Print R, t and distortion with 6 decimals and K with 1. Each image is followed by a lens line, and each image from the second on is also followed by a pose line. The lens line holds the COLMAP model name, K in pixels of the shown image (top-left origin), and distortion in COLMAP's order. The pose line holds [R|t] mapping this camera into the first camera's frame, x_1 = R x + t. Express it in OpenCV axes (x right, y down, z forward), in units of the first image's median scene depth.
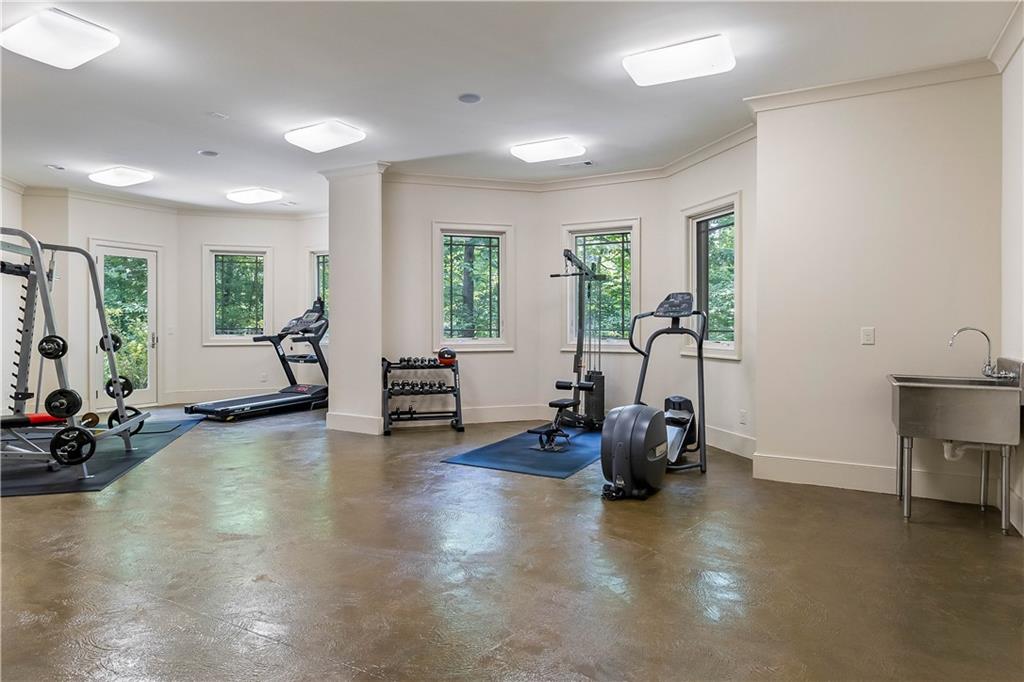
lens RADIAL K [[610.7, 0, 511.3], [0, 610.7, 339.7], [0, 0, 1]] dist [0.000338, -0.000058]
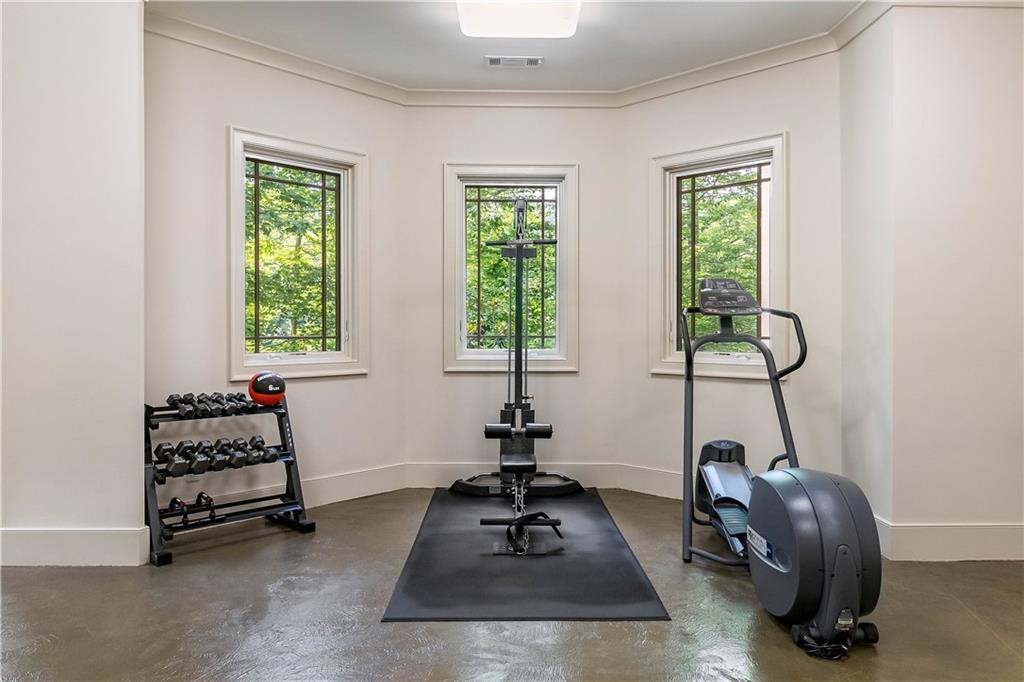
lens RADIAL K [[733.4, 0, 512.3], [0, 733.4, 335.9], [0, 0, 1]] dist [0.001680, 0.001271]
pose [[0.862329, -0.003898, 0.506334, -0.246849], [0.011891, 0.999850, -0.012554, -0.007607], [-0.506209, 0.016847, 0.862246, 0.364099]]
